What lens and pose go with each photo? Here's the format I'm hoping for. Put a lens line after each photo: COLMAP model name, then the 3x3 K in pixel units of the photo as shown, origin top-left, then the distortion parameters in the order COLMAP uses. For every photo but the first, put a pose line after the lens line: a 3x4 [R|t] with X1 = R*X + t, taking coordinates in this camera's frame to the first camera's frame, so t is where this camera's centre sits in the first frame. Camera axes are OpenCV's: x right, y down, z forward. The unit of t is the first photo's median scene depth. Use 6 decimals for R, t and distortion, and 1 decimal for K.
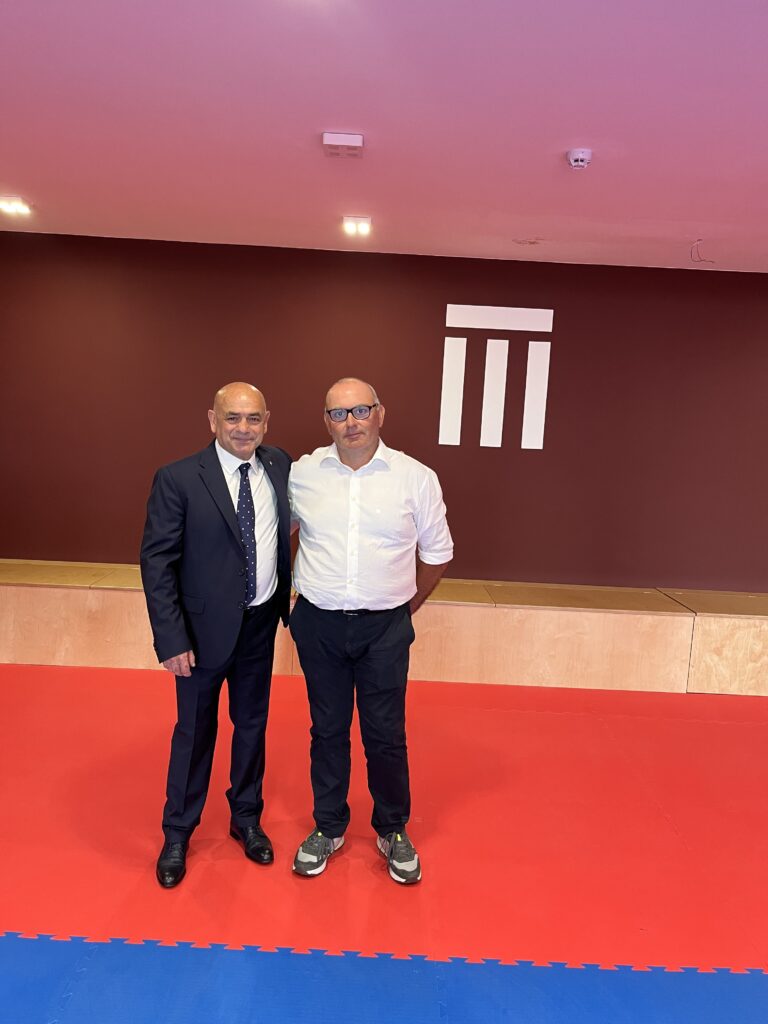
lens RADIAL K [[771.2, 0, 389.2], [0, 771.2, 511.4], [0, 0, 1]] dist [0.011444, 0.001602]
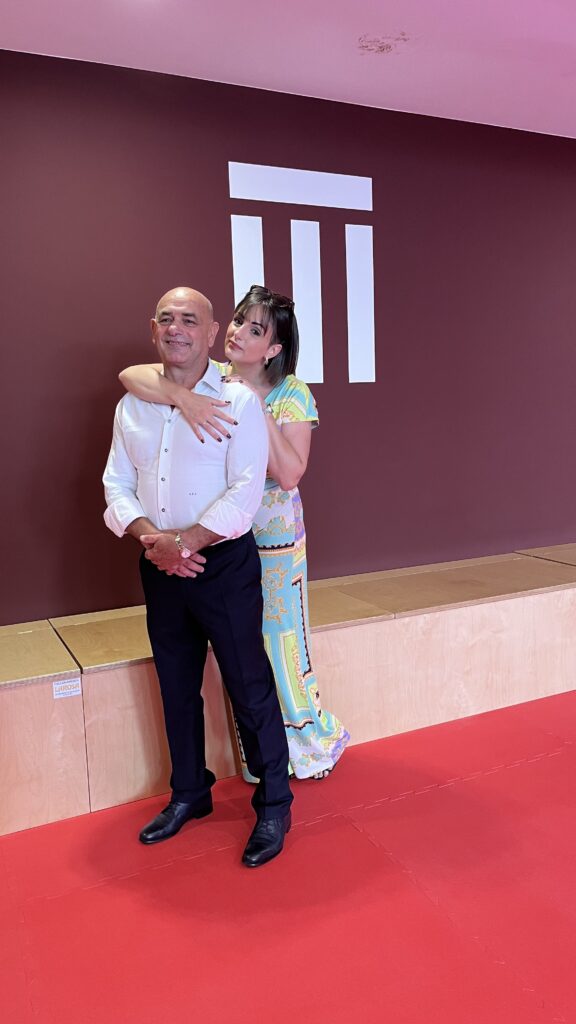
lens RADIAL K [[810.7, 0, 290.1], [0, 810.7, 518.6], [0, 0, 1]] dist [0.002694, 0.001036]
pose [[0.887770, -0.140540, 0.438306, -0.227998], [0.134663, 0.989885, 0.044647, -0.002345], [-0.440148, 0.019387, 0.897716, 0.416322]]
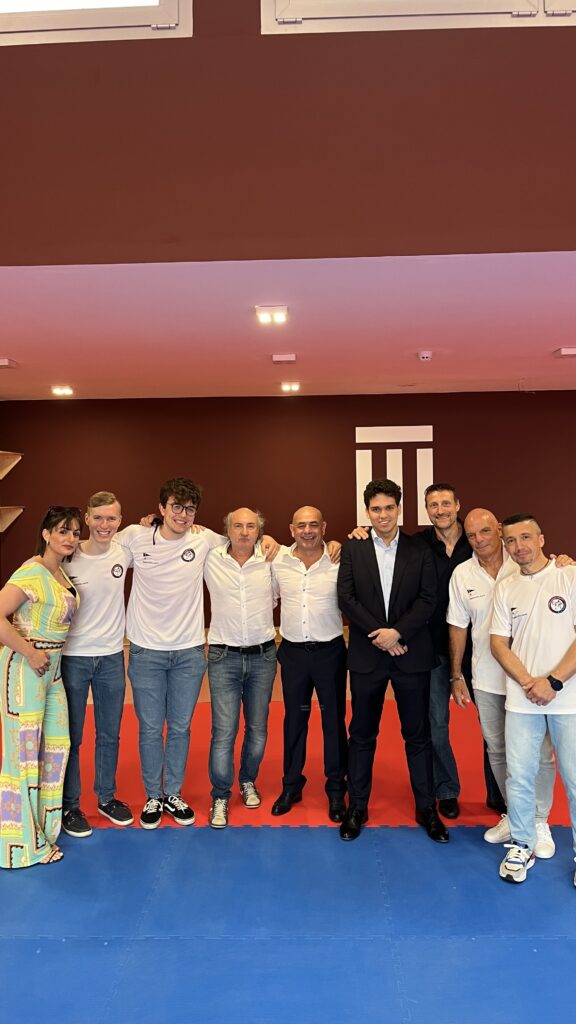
lens RADIAL K [[810.7, 0, 285.2], [0, 810.7, 512.8], [0, 0, 1]] dist [0.002694, 0.001036]
pose [[0.997134, -0.066853, -0.035416, -0.010981], [0.063142, 0.993262, -0.097178, 0.021394], [0.041674, 0.094663, 0.994637, -0.480597]]
